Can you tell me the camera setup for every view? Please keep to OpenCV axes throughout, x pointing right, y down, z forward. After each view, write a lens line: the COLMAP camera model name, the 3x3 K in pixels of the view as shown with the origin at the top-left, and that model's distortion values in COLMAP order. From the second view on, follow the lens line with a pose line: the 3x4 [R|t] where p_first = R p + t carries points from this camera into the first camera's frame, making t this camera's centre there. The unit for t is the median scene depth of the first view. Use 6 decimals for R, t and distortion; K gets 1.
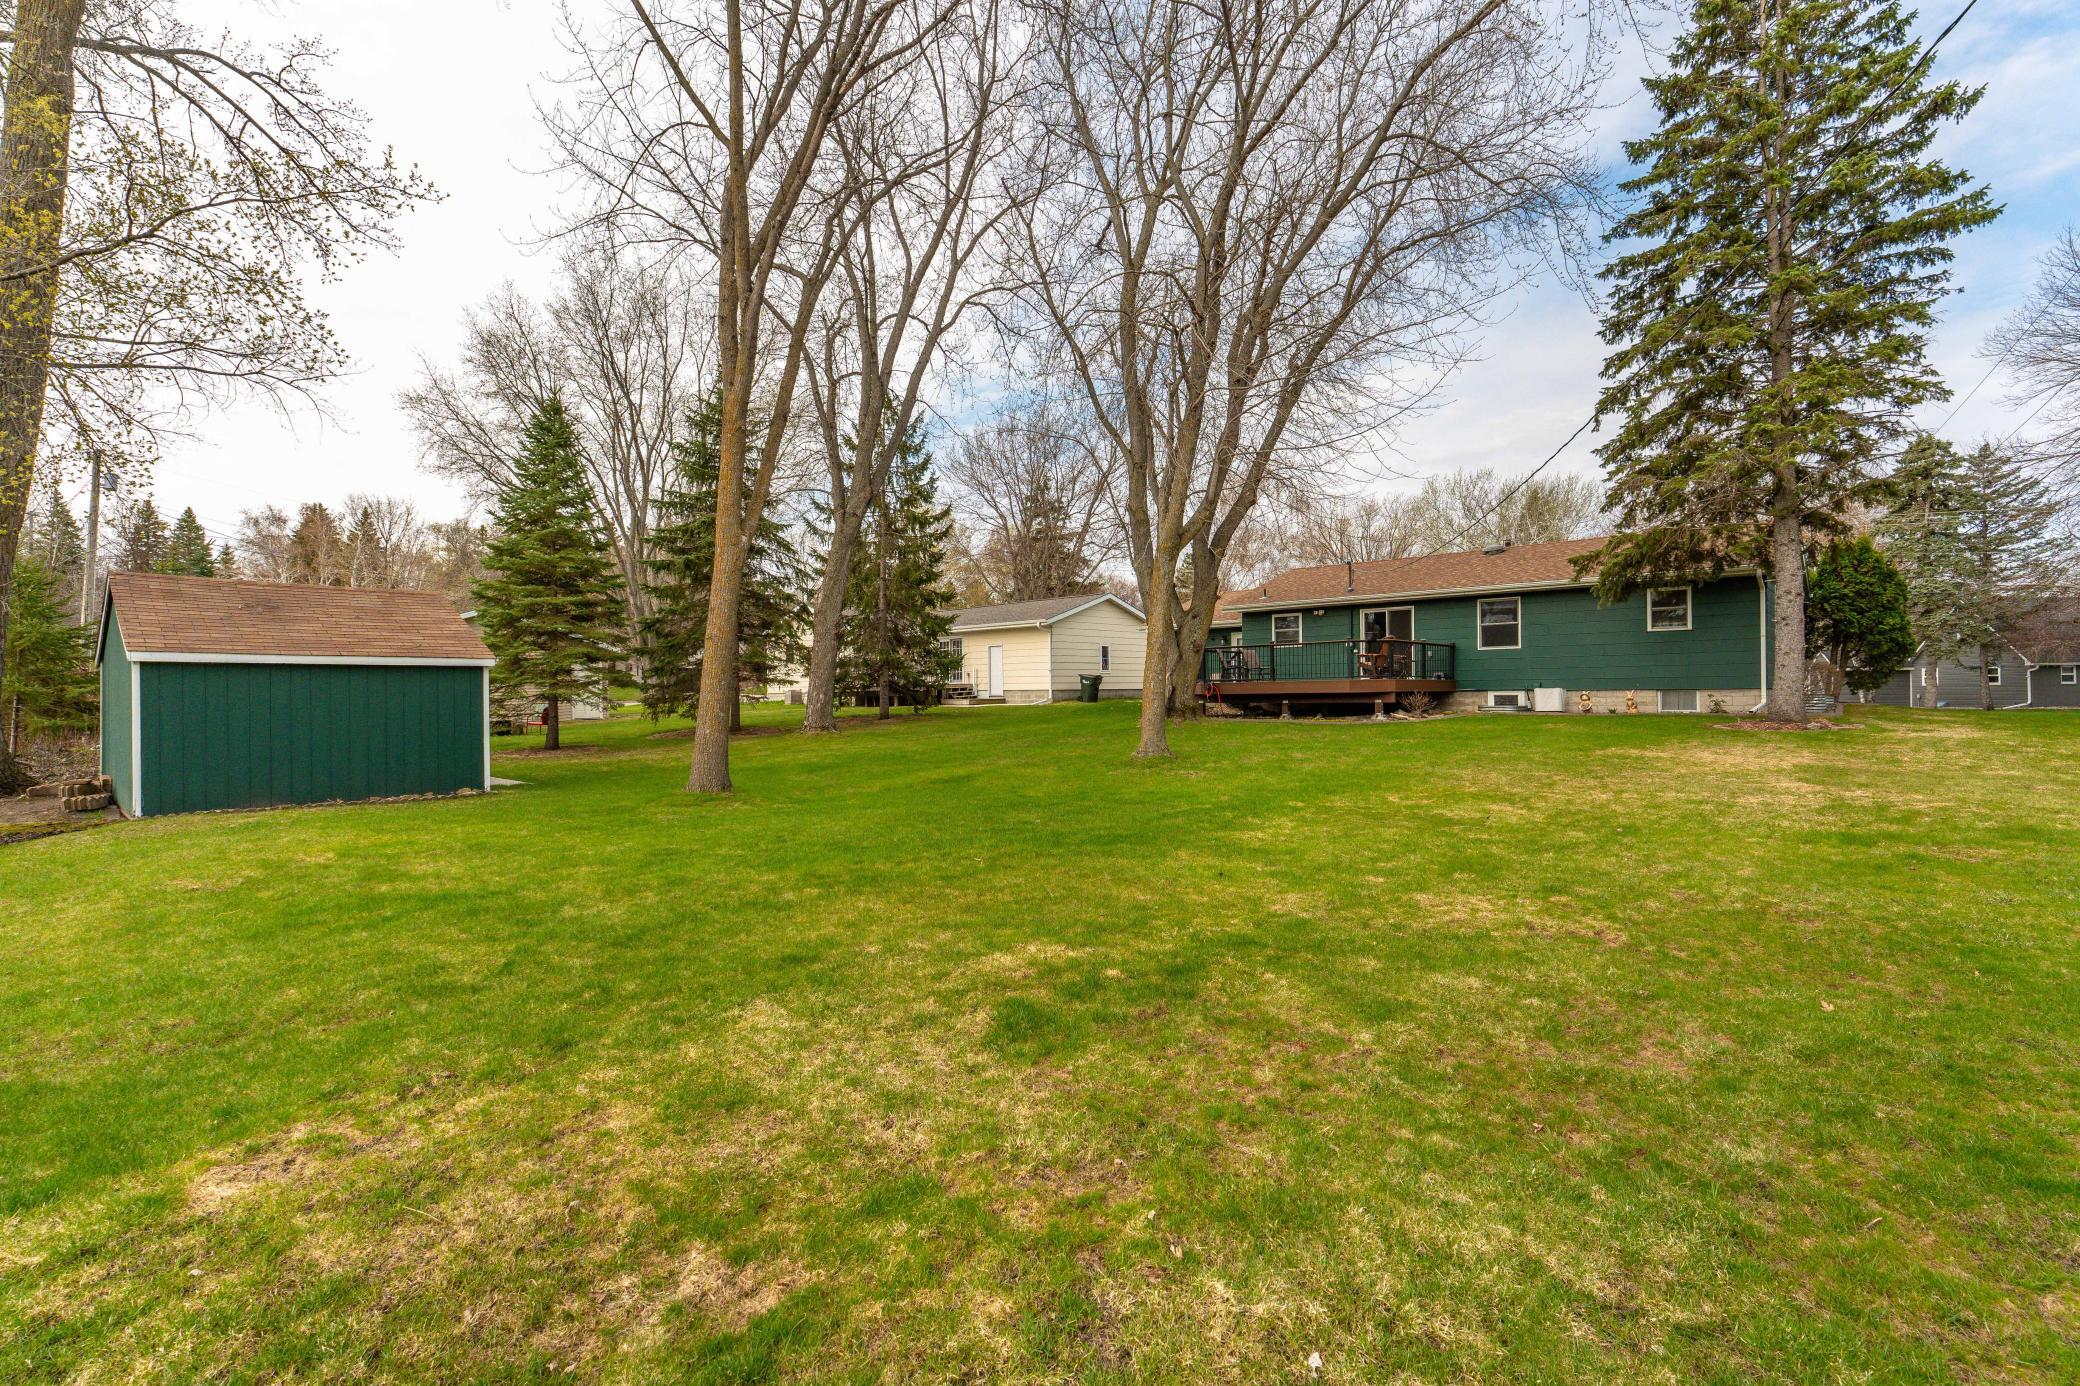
lens RADIAL K [[953.0, 0, 1033.6], [0, 953.0, 690.7], [0, 0, 1]] dist [0.000168, -0.000010]
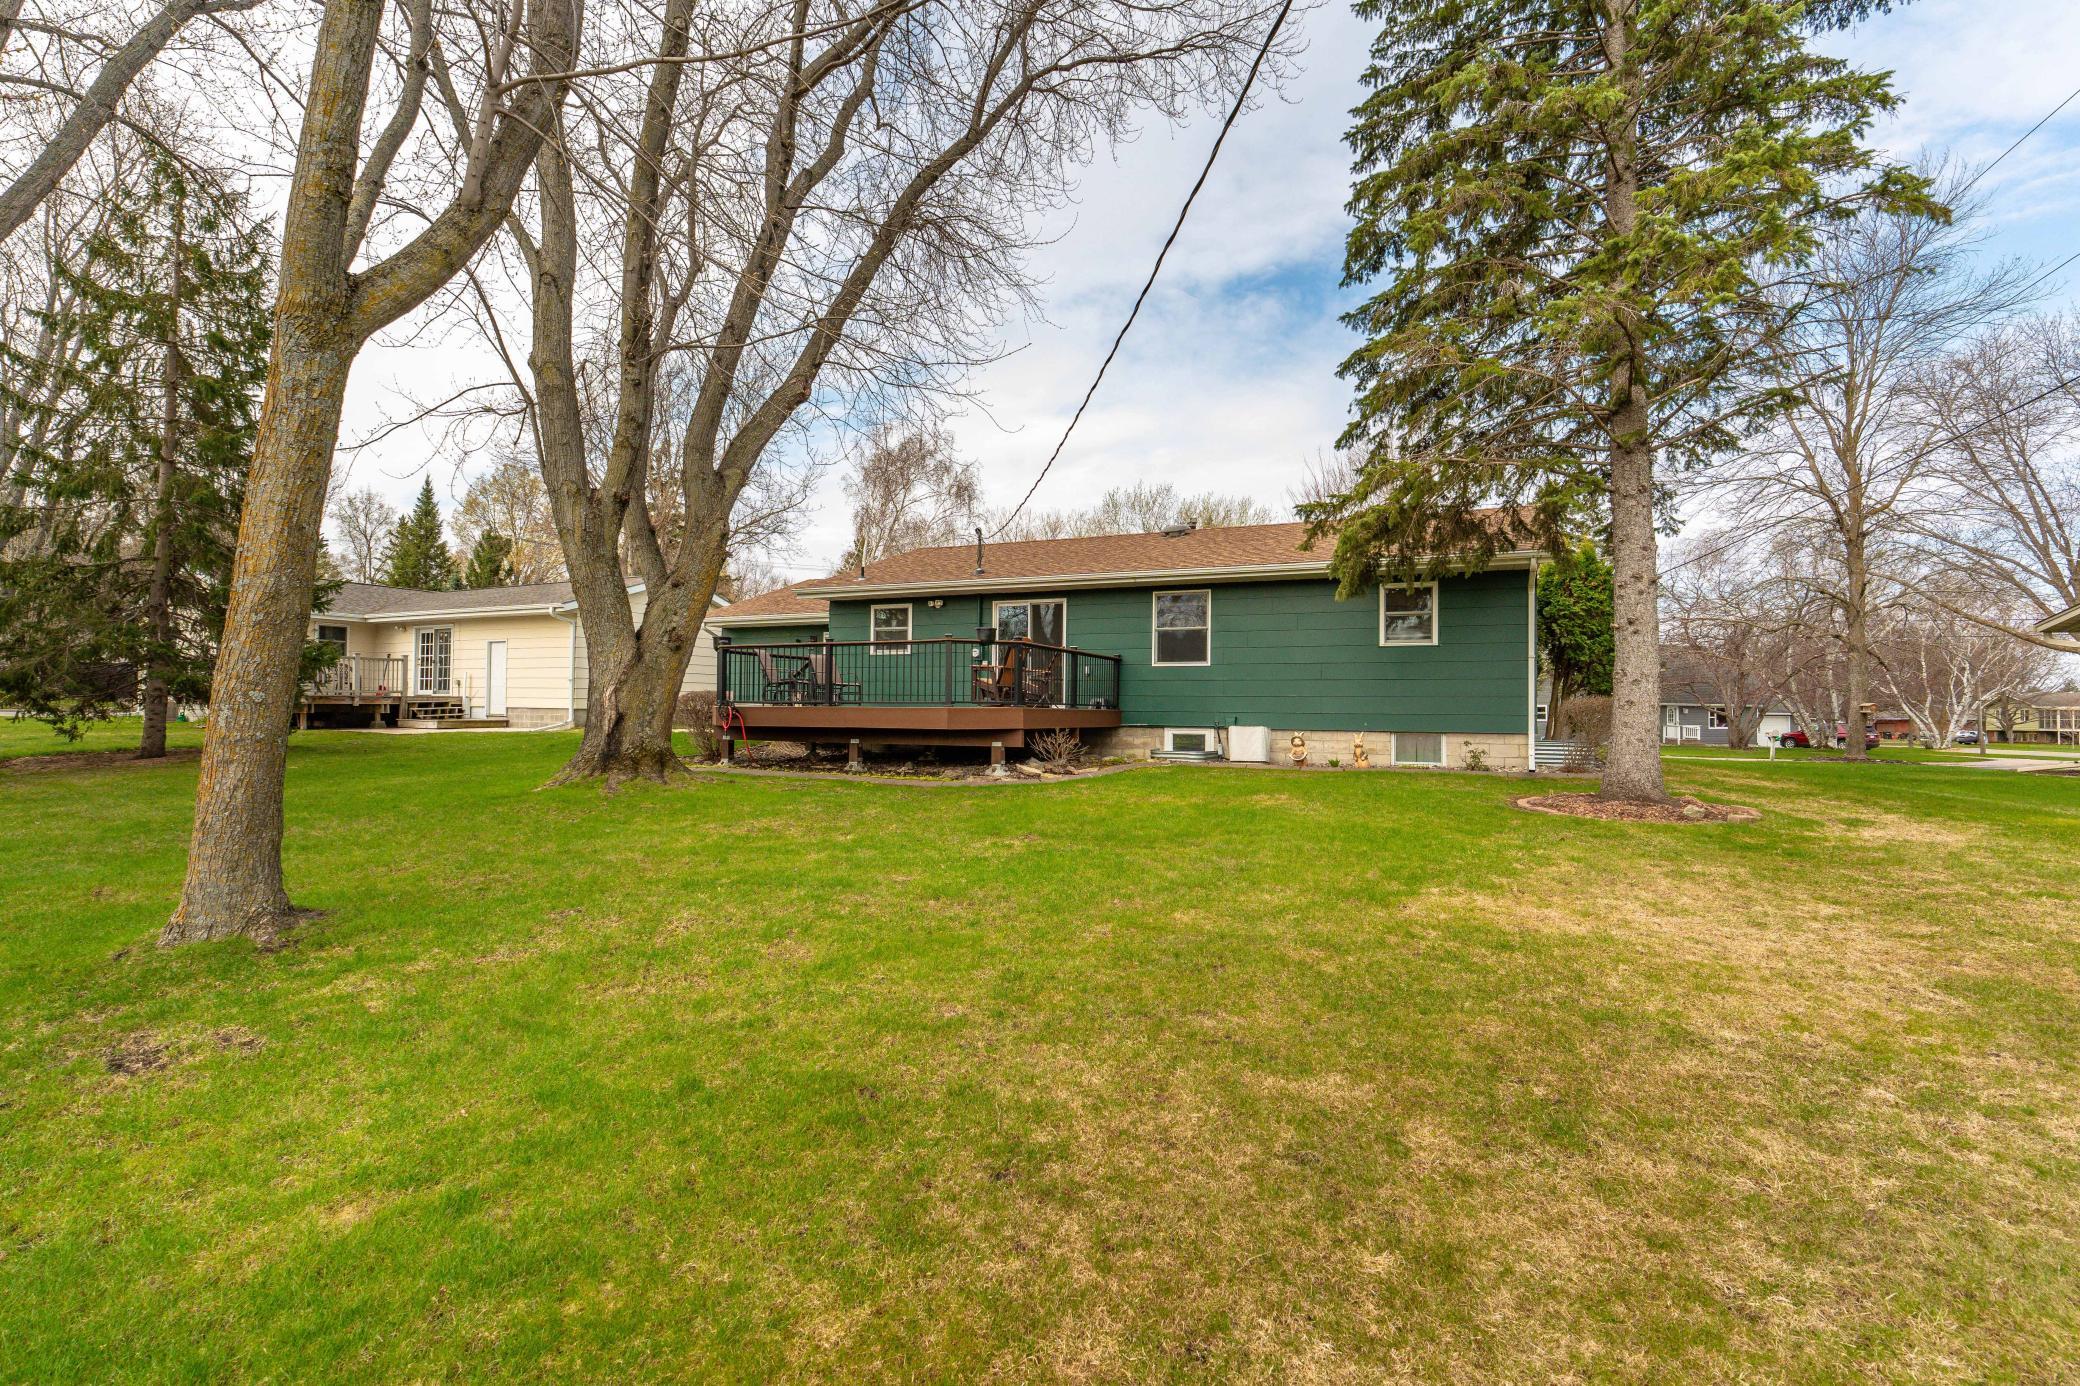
lens RADIAL K [[953.0, 0, 1033.6], [0, 953.0, 690.7], [0, 0, 1]] dist [0.000168, -0.000010]
pose [[0.951910, 0.028039, 0.305093, 0.194246], [-0.022149, 0.999496, -0.022751, -0.009031], [-0.305577, 0.014900, 0.952051, 0.412024]]
